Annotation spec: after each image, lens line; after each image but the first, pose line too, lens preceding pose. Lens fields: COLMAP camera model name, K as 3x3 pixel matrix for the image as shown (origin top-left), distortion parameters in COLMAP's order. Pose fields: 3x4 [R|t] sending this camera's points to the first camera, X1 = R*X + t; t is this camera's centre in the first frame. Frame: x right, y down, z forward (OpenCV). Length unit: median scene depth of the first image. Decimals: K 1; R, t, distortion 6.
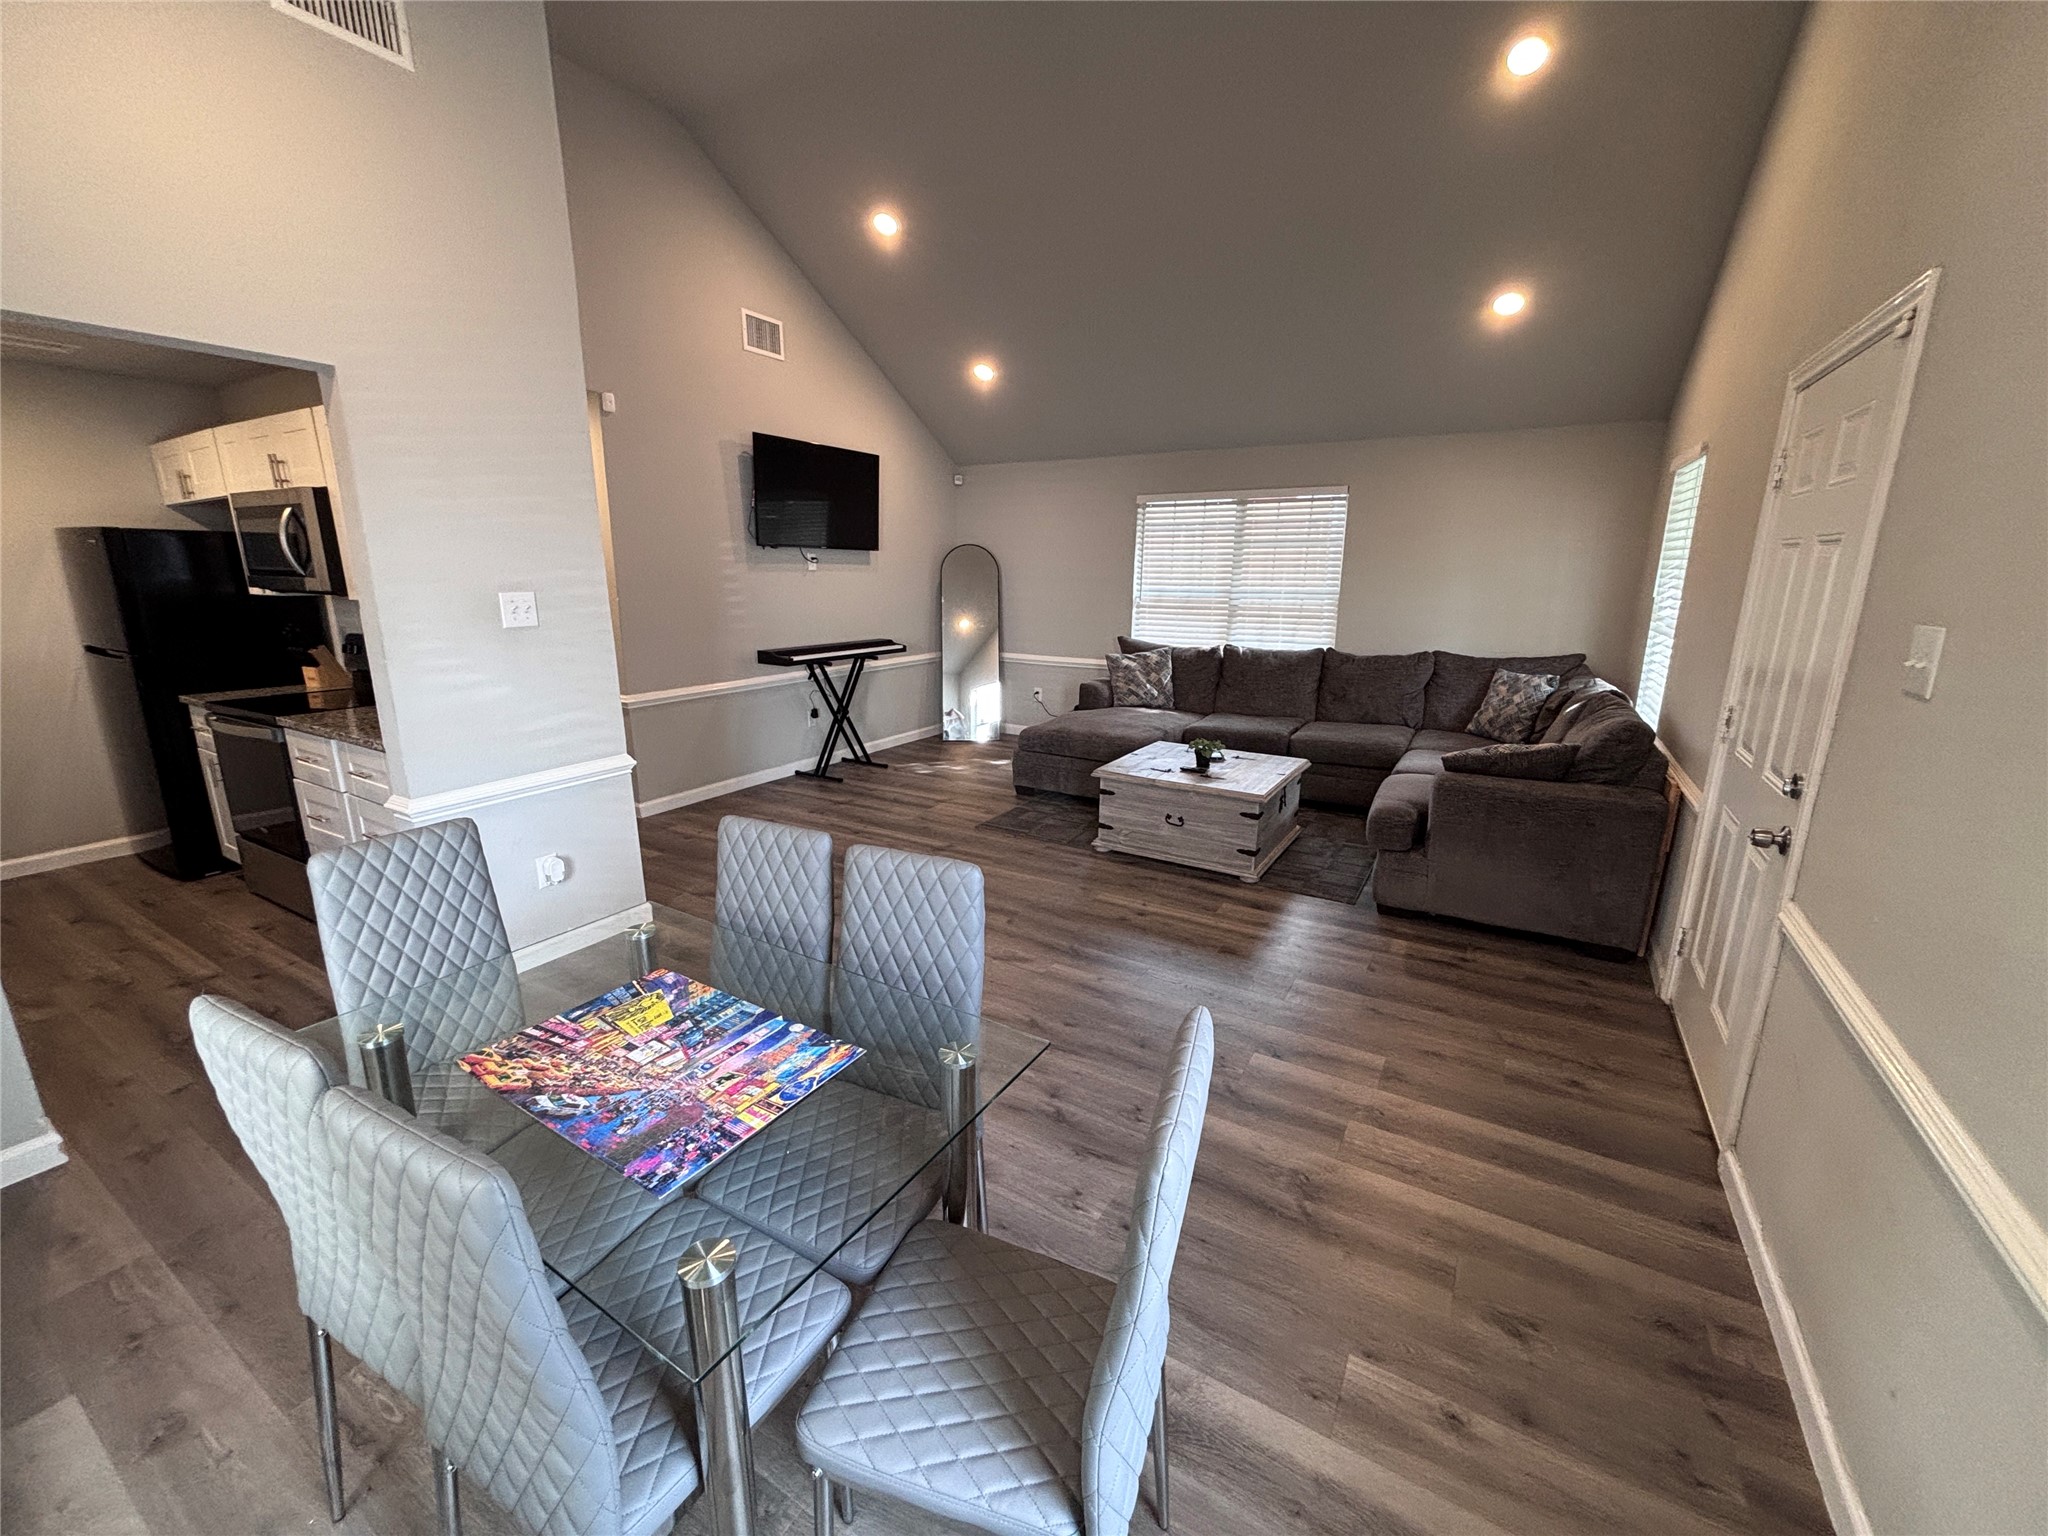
lens RADIAL K [[826.6, 0, 1024.0], [0, 826.6, 764.3], [0, 0, 1]] dist [0.003688, -0.000498]
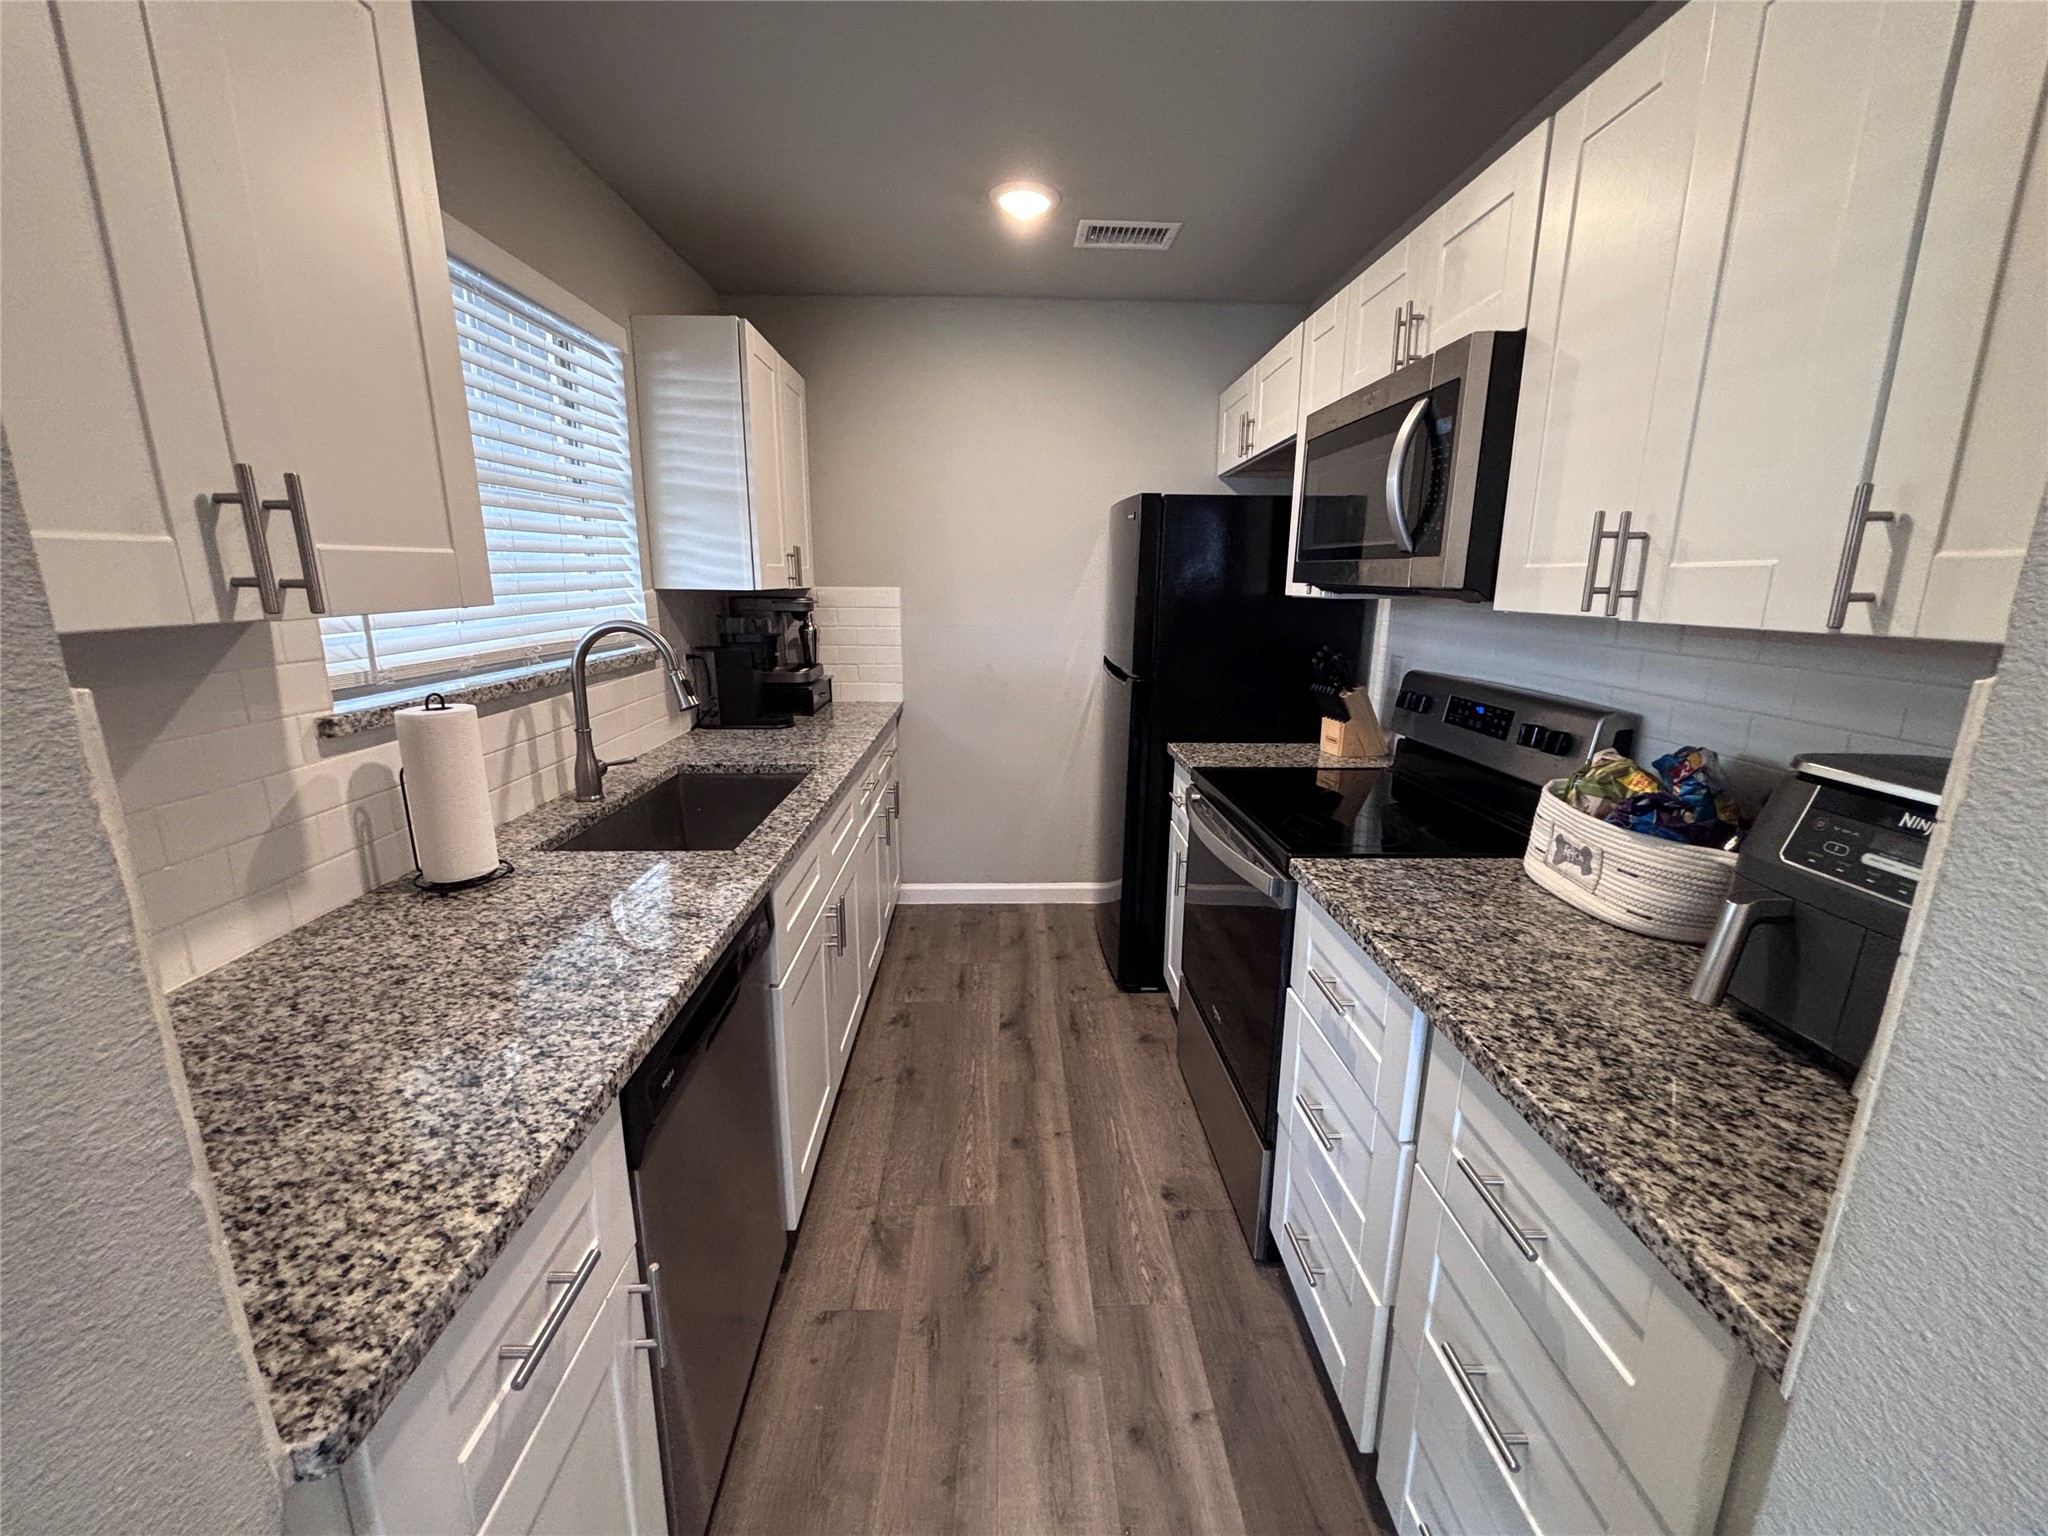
lens RADIAL K [[826.6, 0, 1028.9], [0, 826.6, 766.8], [0, 0, 1]] dist [0.003688, -0.000498]
pose [[0.545575, 0.193665, -0.815378, -0.547757], [-0.203705, 0.974399, 0.095135, -0.106778], [0.812928, 0.114193, 0.571058, 0.543747]]
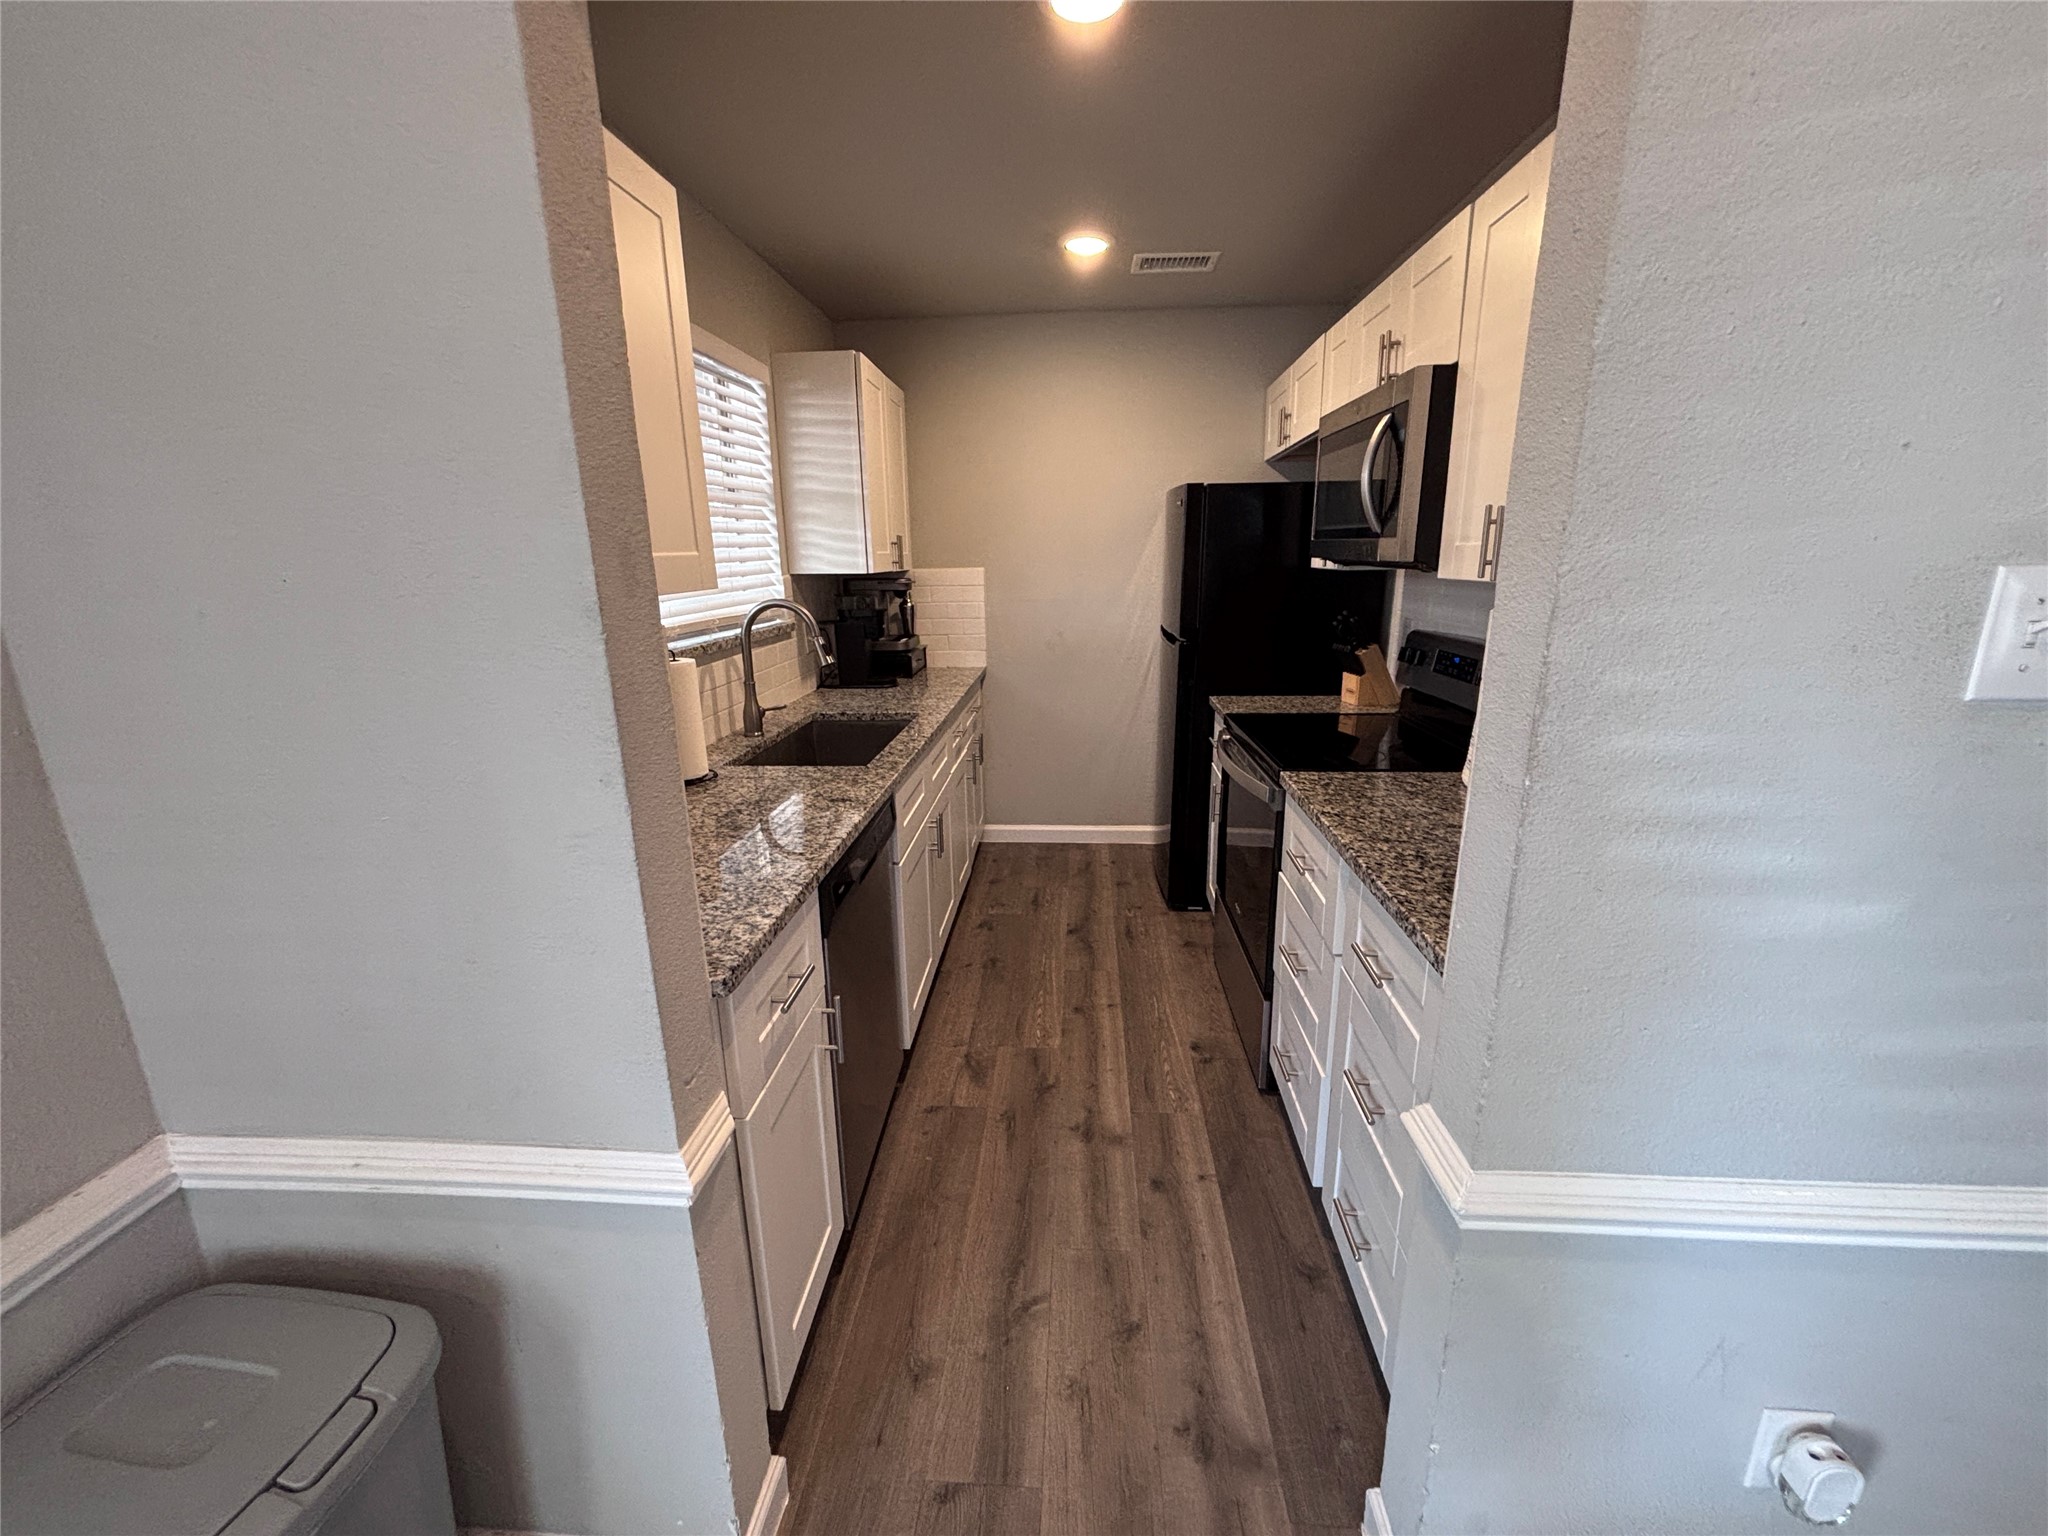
lens RADIAL K [[826.6, 0, 1026.6], [0, 826.6, 764.3], [0, 0, 1]] dist [0.003688, -0.000498]
pose [[0.460093, 0.215032, -0.861438, -0.416571], [-0.192867, 0.971267, 0.139437, -0.097568], [0.866670, 0.101989, 0.488345, 0.482406]]
